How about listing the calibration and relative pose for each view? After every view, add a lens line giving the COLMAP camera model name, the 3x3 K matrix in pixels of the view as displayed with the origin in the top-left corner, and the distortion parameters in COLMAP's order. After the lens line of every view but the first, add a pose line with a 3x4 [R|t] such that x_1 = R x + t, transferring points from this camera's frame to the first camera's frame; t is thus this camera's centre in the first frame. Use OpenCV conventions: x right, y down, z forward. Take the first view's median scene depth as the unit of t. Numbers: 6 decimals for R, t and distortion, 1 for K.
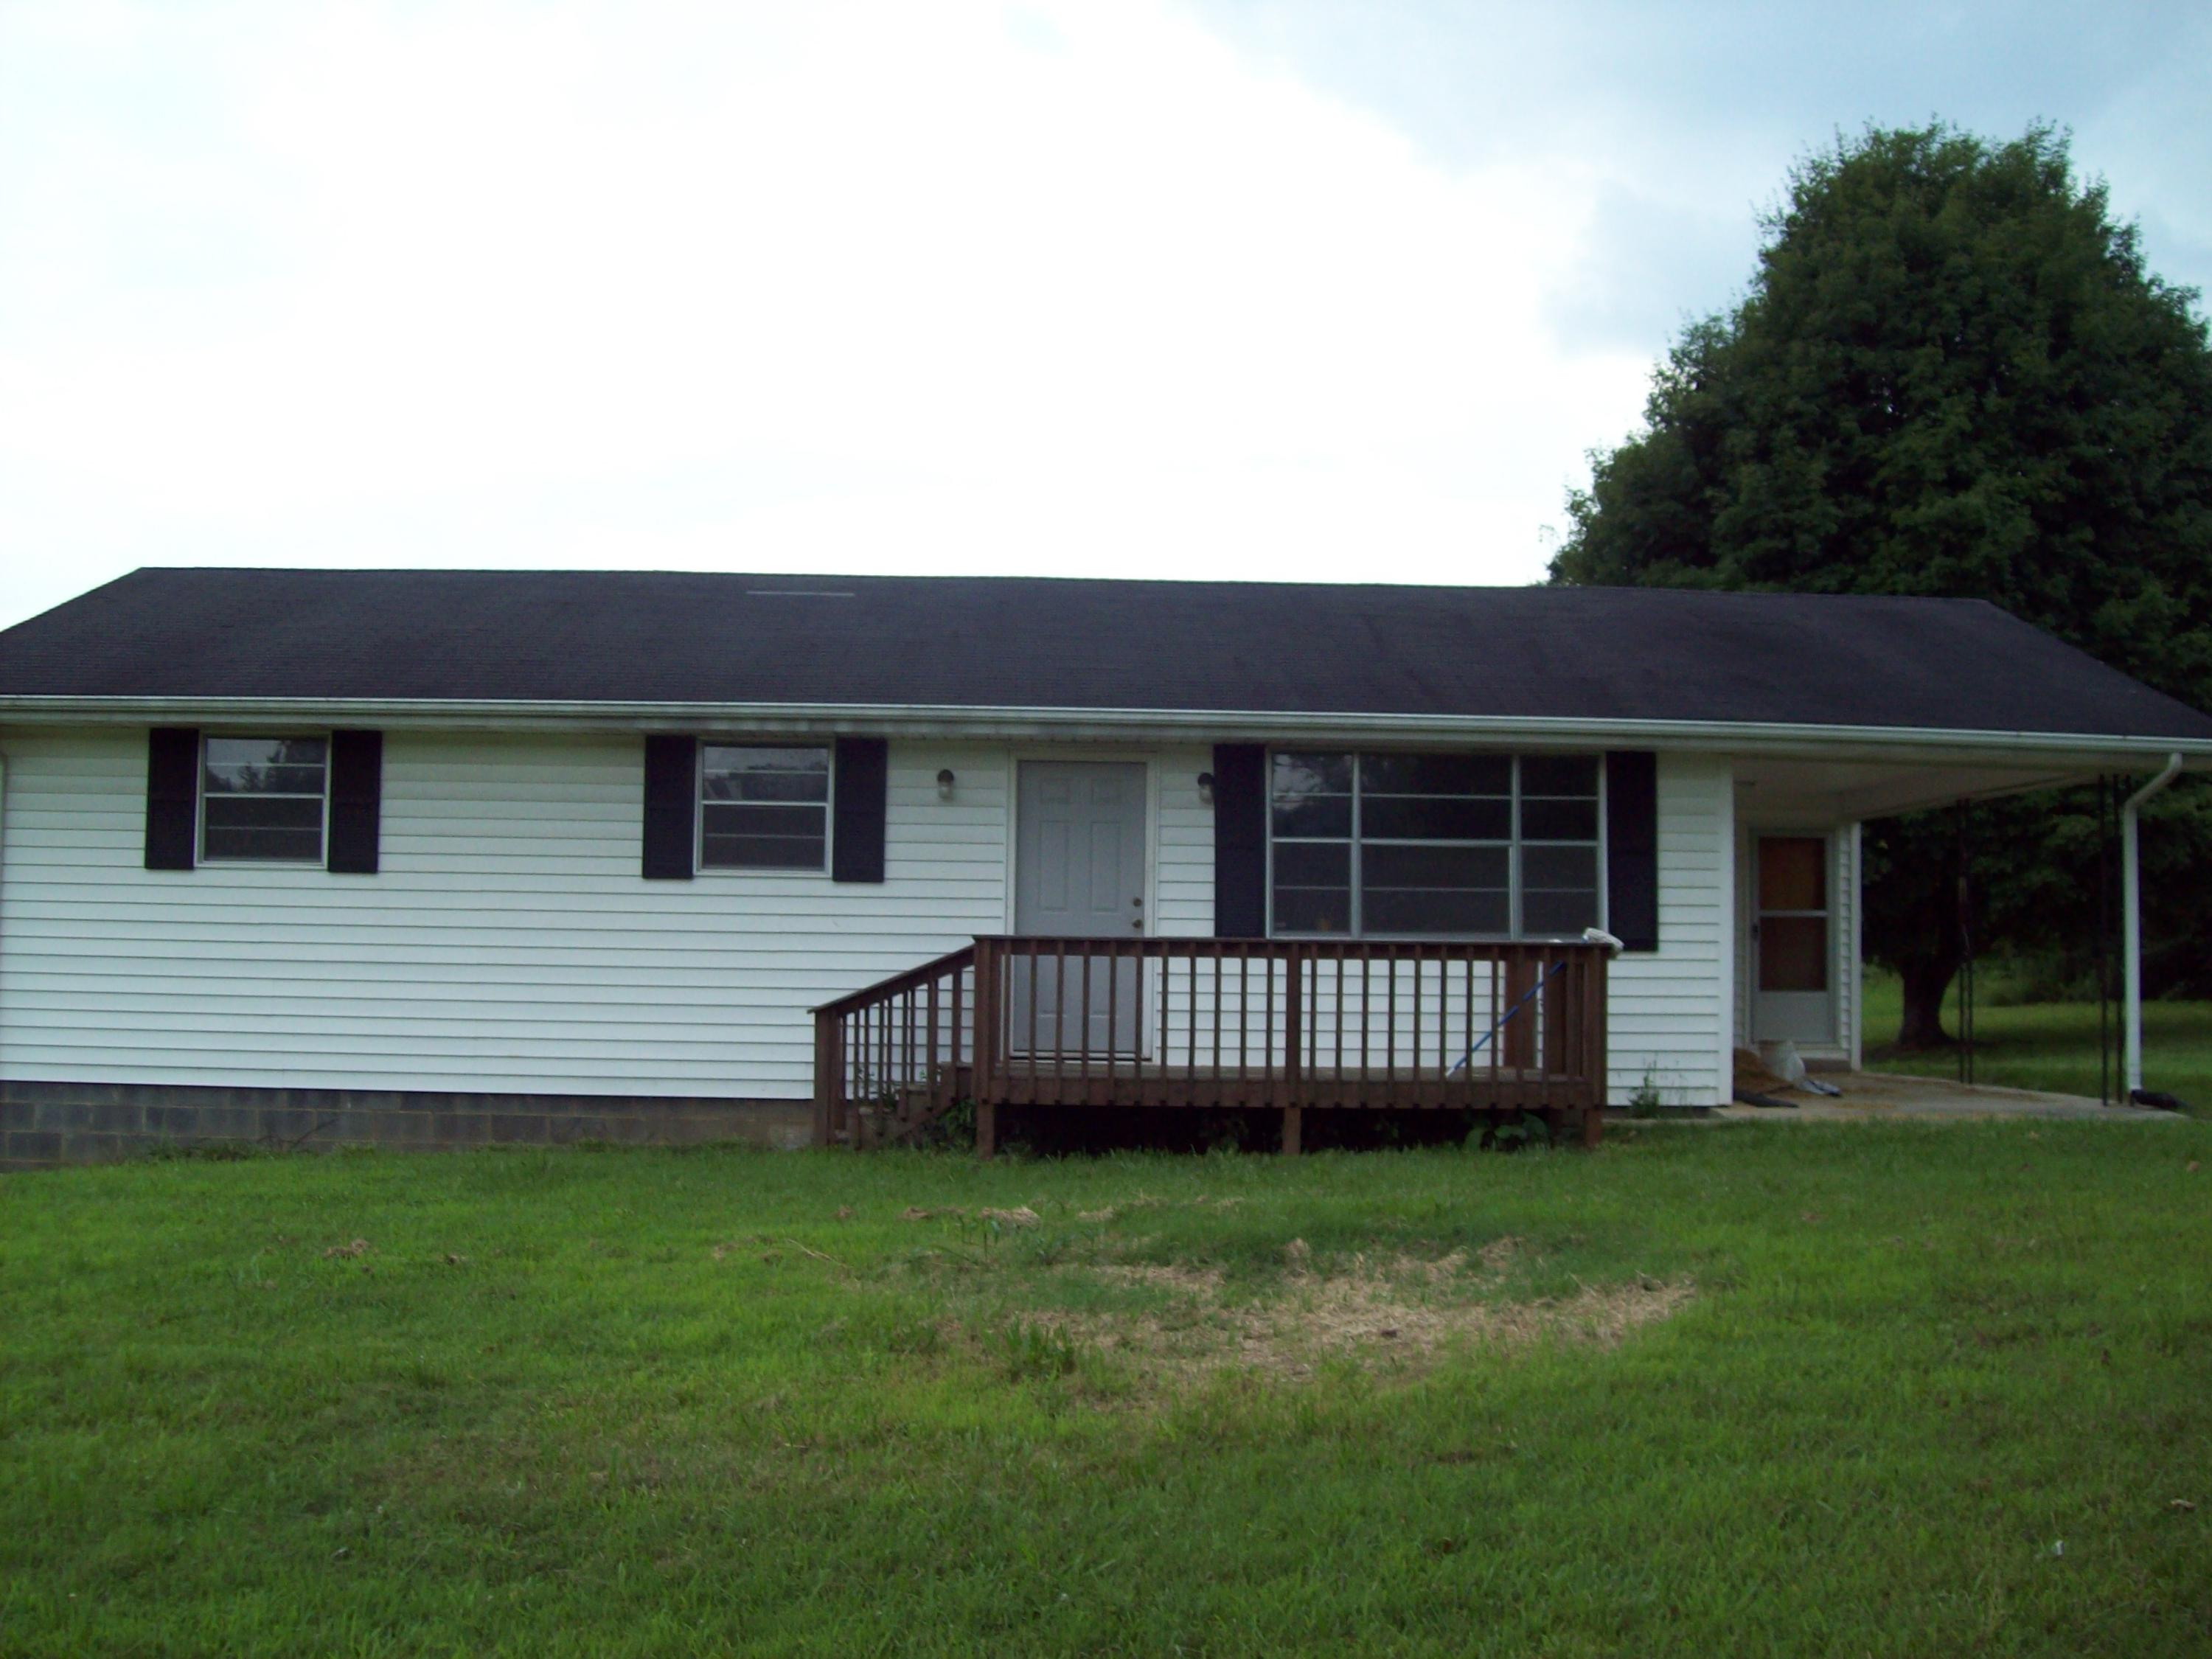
lens RADIAL K [[2358.2, 0, 1058.9], [0, 2358.2, 838.0], [0, 0, 1]] dist [-0.186125, 0.158242]
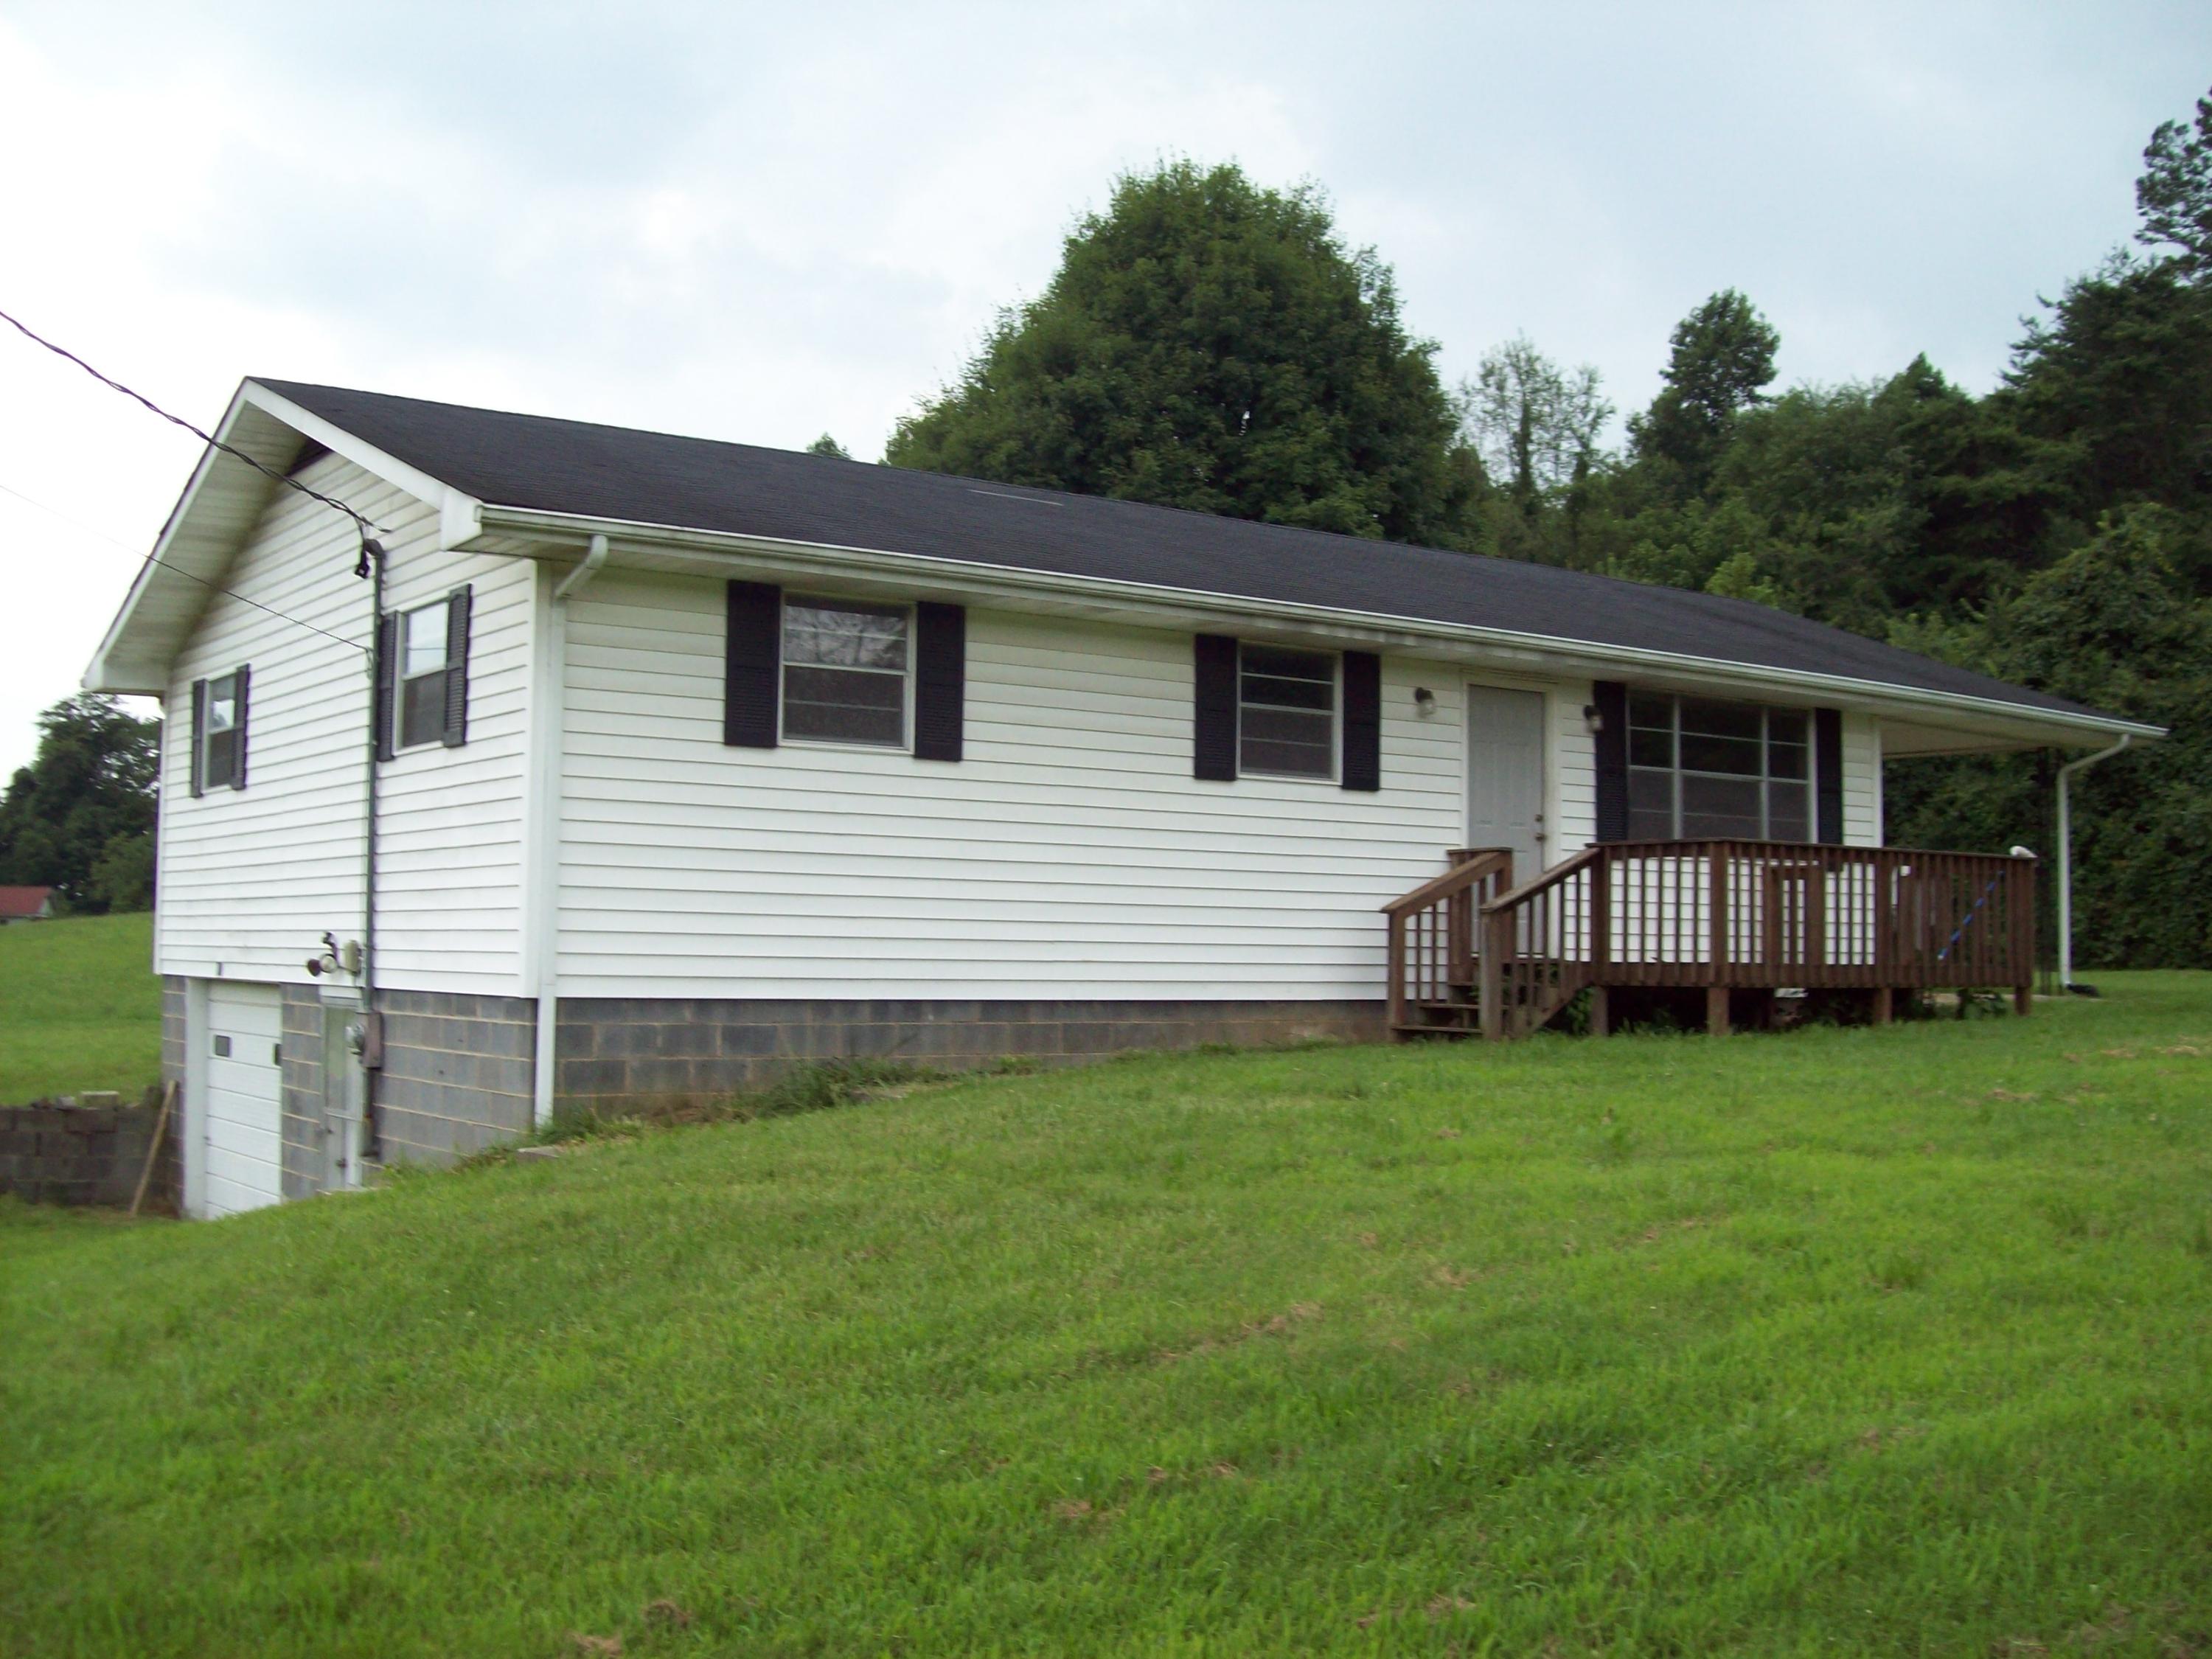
lens RADIAL K [[2358.2, 0, 1058.9], [0, 2358.2, 838.0], [0, 0, 1]] dist [-0.186125, 0.158242]
pose [[0.829915, 0.025529, 0.557306, -0.774831], [-0.034535, 0.999388, 0.005648, 0.038430], [-0.556820, -0.023933, 0.830288, 0.210493]]
